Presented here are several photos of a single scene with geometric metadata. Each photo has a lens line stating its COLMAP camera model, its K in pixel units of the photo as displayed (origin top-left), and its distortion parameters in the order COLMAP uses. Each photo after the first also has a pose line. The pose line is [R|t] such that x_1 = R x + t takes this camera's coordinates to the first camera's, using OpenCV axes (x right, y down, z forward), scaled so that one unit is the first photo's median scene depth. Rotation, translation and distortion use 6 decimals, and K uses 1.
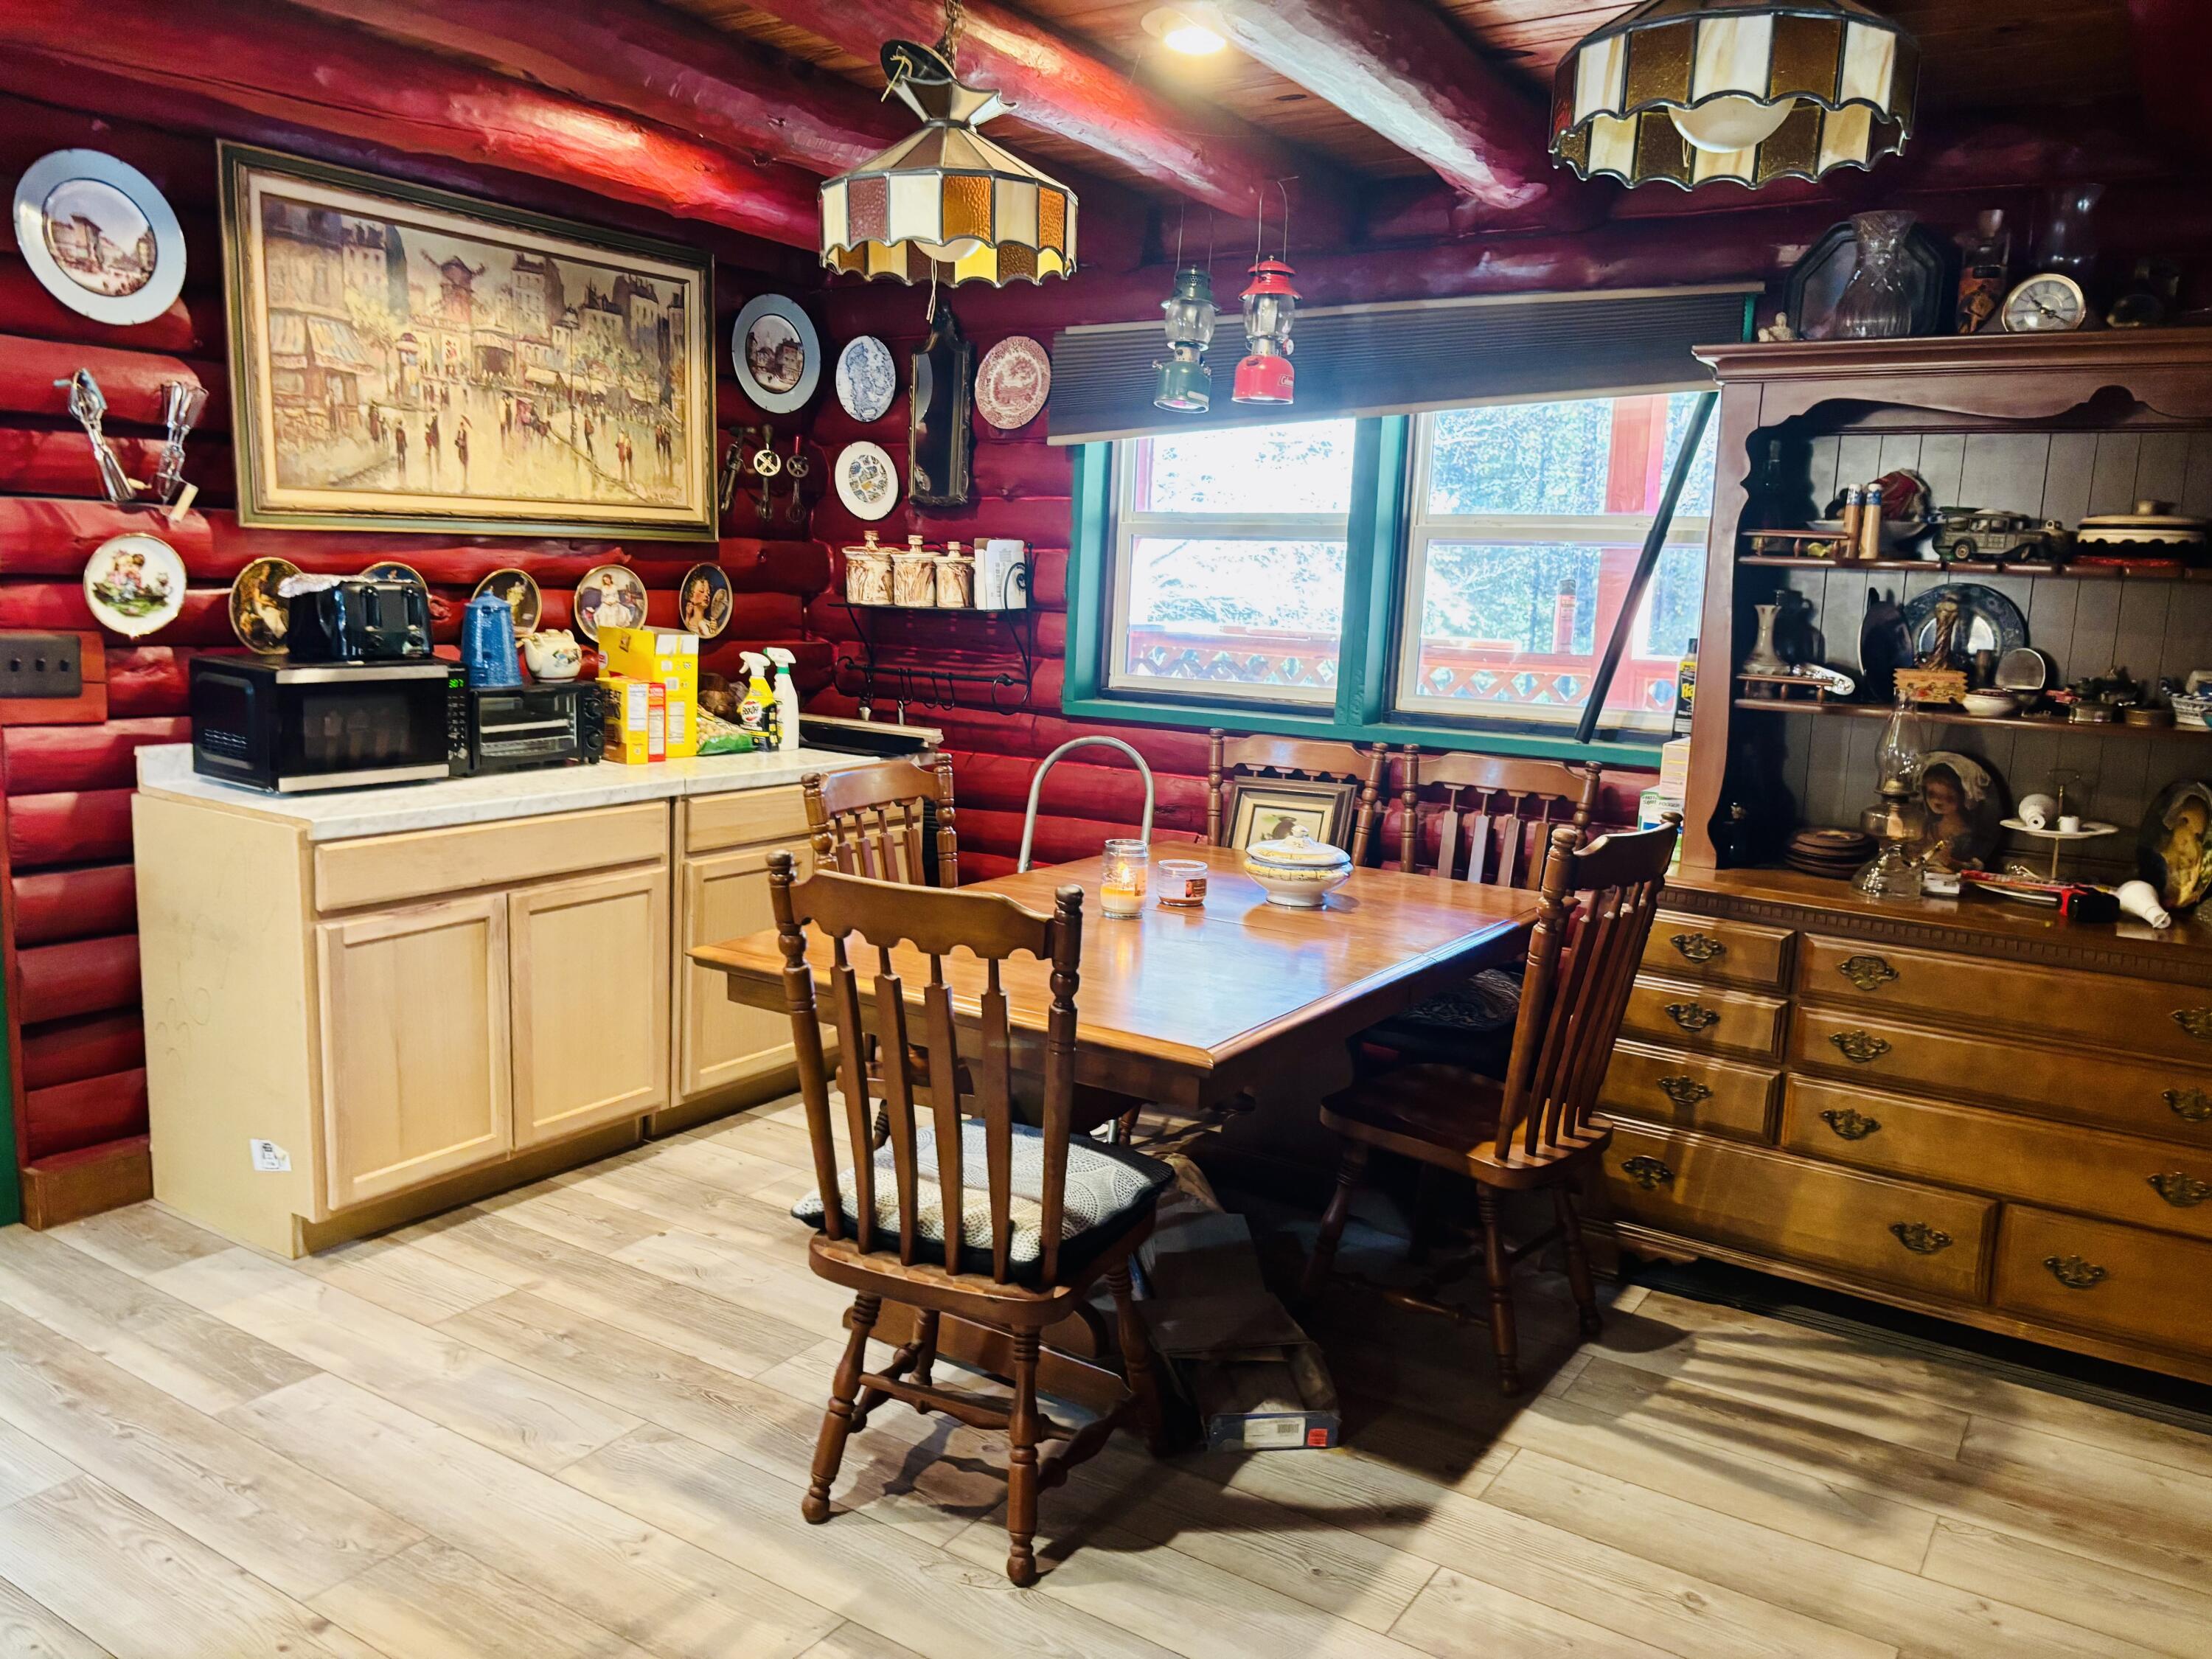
lens RADIAL K [[1679.9, 0, 1106.0], [0, 1679.9, 829.5], [0, 0, 1]] dist [0.007397, 0.004594]
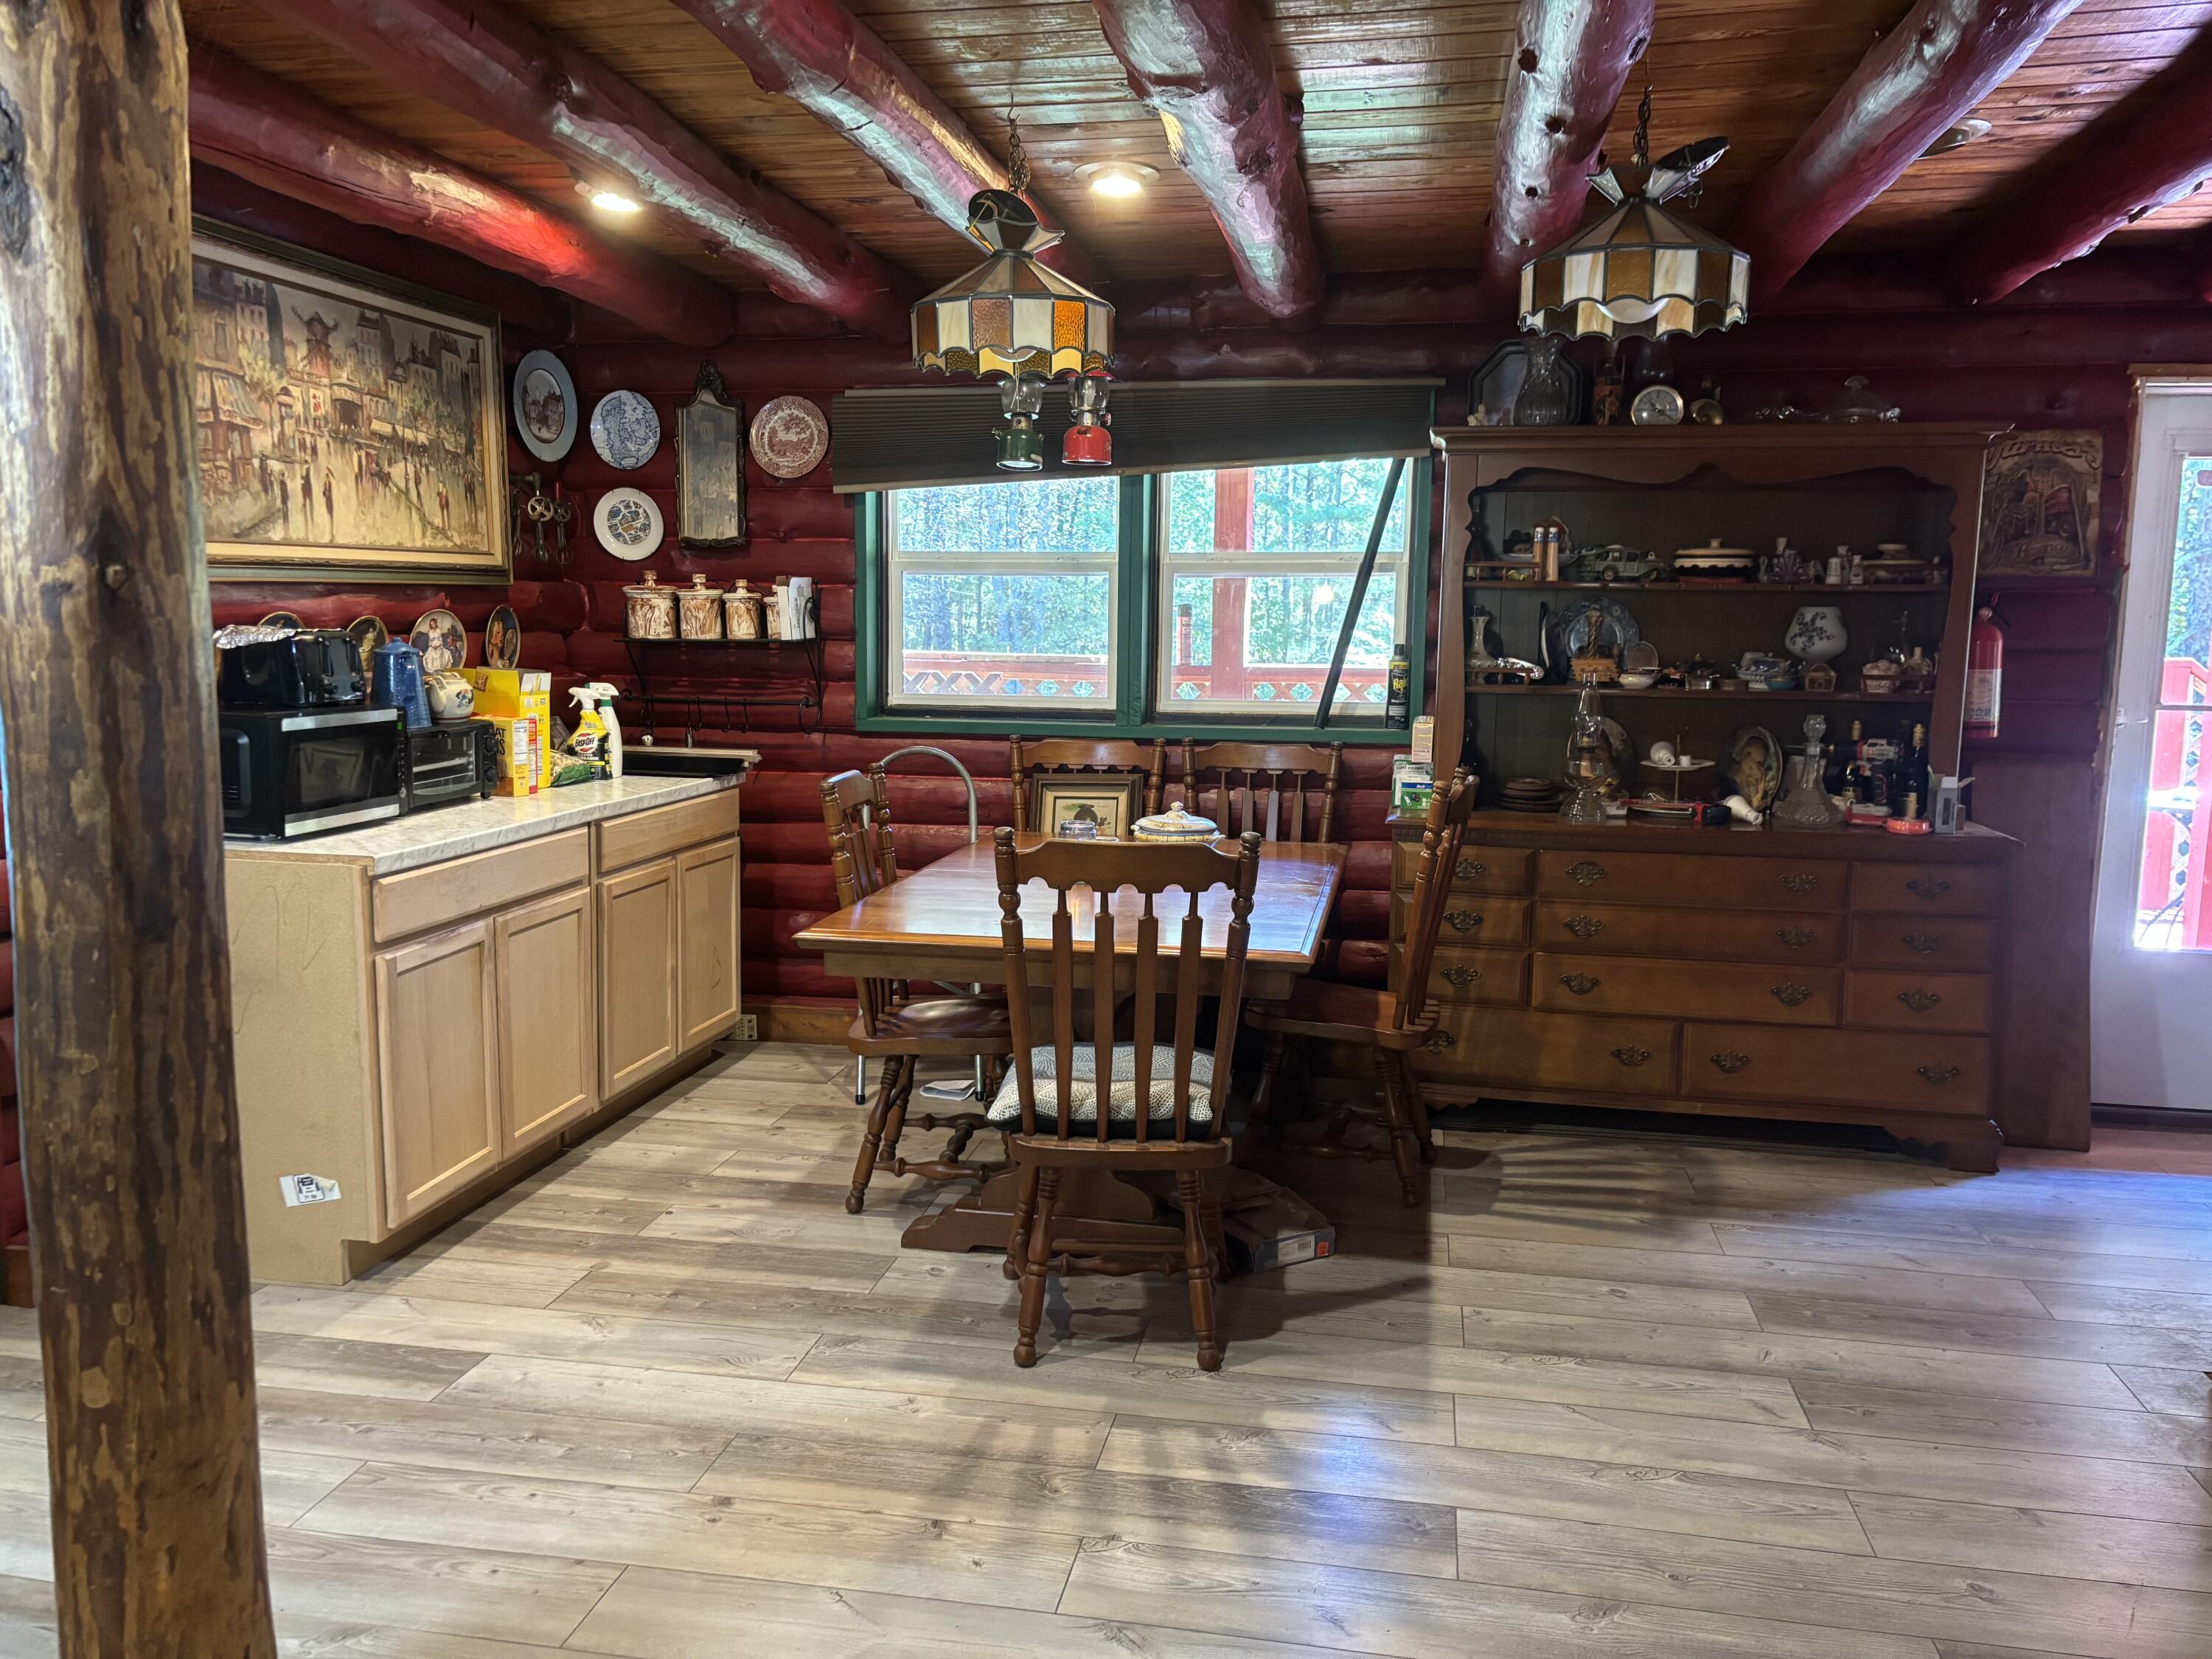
lens RADIAL K [[1679.9, 0, 1106.0], [0, 1679.9, 829.5], [0, 0, 1]] dist [0.007397, 0.004594]
pose [[0.922804, -0.075392, 0.377820, -0.368803], [0.080977, 0.996715, 0.001108, 0.011339], [-0.376663, 0.029572, 0.925878, -0.126177]]
